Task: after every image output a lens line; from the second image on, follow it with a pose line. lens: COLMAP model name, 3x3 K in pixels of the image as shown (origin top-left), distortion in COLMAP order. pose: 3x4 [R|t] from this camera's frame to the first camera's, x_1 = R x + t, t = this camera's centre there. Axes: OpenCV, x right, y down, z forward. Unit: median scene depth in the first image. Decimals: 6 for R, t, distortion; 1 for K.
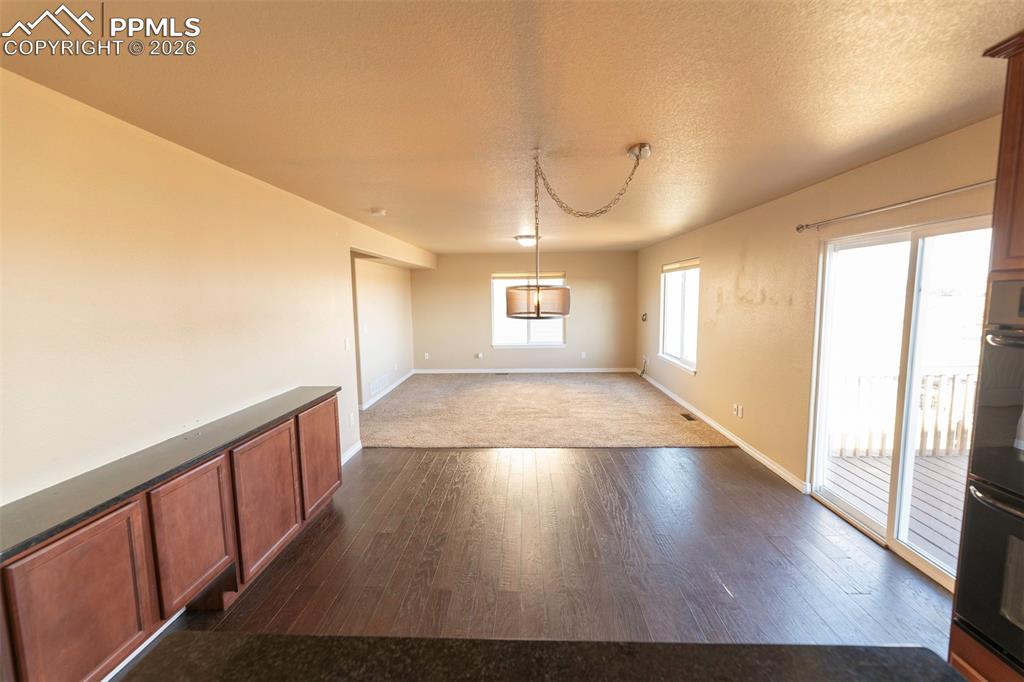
lens RADIAL K [[410.7, 0, 513.4], [0, 410.7, 338.5], [0, 0, 1]] dist [-0.002598, 0.000177]
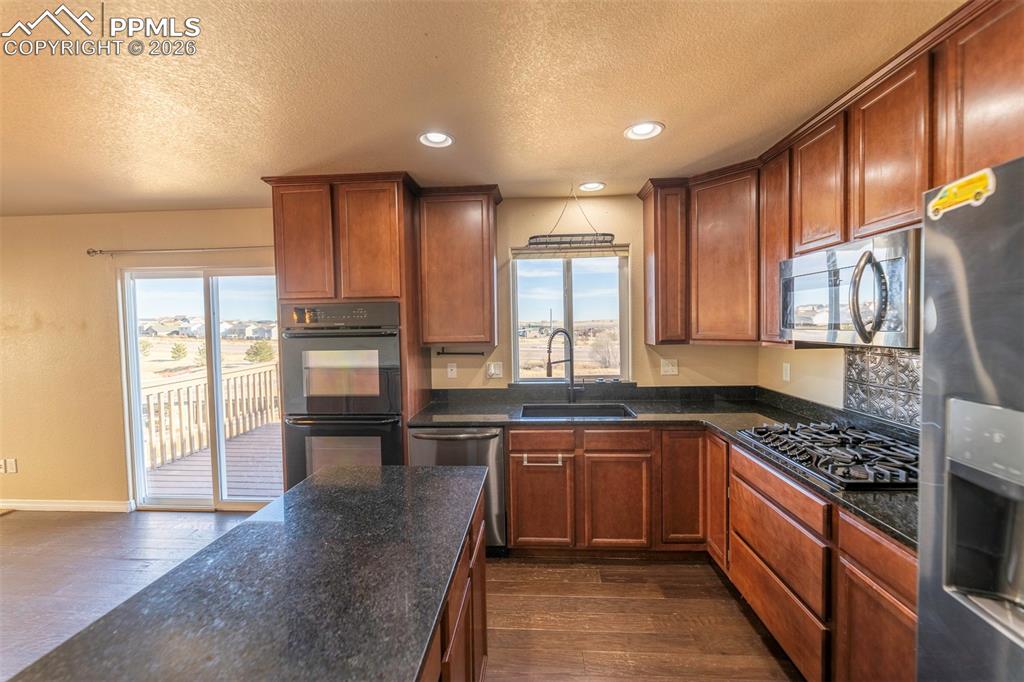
lens RADIAL K [[410.7, 0, 512.9], [0, 410.7, 337.8], [0, 0, 1]] dist [-0.002598, 0.000177]
pose [[0.018002, -0.021939, 0.999597, -0.351862], [0.121118, 0.992445, 0.019601, 0.053663], [-0.992475, 0.120717, 0.020524, -0.026489]]
